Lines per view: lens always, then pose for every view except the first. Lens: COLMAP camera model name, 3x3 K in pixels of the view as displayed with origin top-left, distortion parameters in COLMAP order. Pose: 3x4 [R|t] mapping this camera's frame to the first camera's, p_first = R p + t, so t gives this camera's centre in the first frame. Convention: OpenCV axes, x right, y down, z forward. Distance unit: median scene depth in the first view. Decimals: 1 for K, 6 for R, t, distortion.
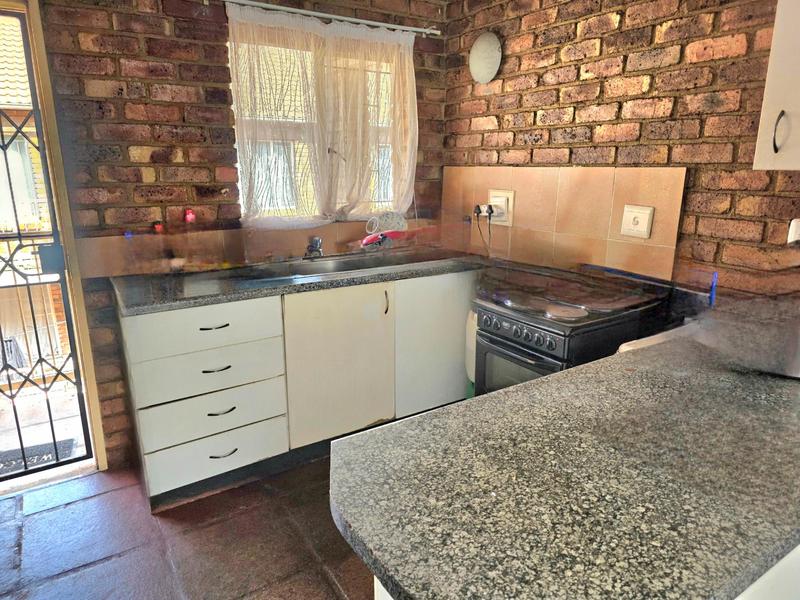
lens RADIAL K [[543.2, 0, 401.8], [0, 543.2, 297.8], [0, 0, 1]] dist [0.062385, -0.063029]
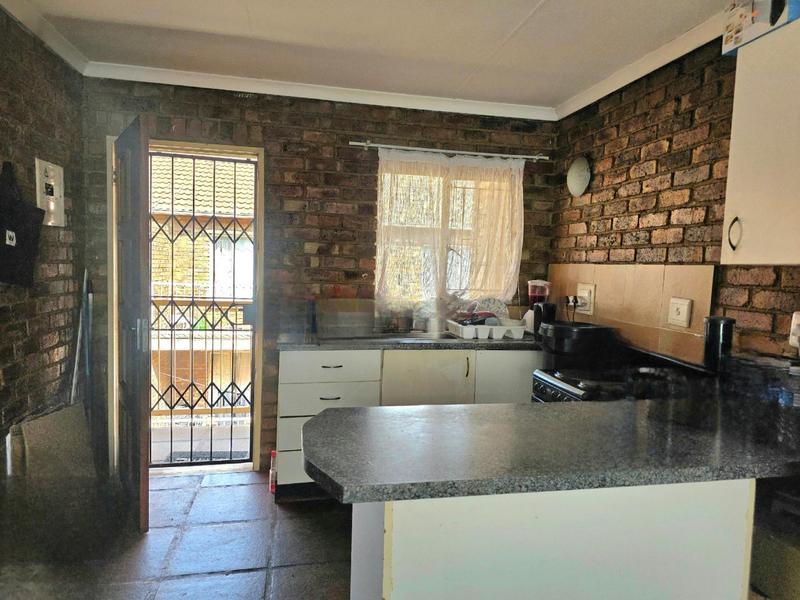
lens RADIAL K [[543.2, 0, 401.8], [0, 543.2, 297.8], [0, 0, 1]] dist [0.062385, -0.063029]
pose [[0.926941, 0.051778, -0.371618, 0.287613], [-0.120625, 0.978977, -0.164477, 0.076430], [0.355289, 0.197287, 0.913700, -0.206705]]
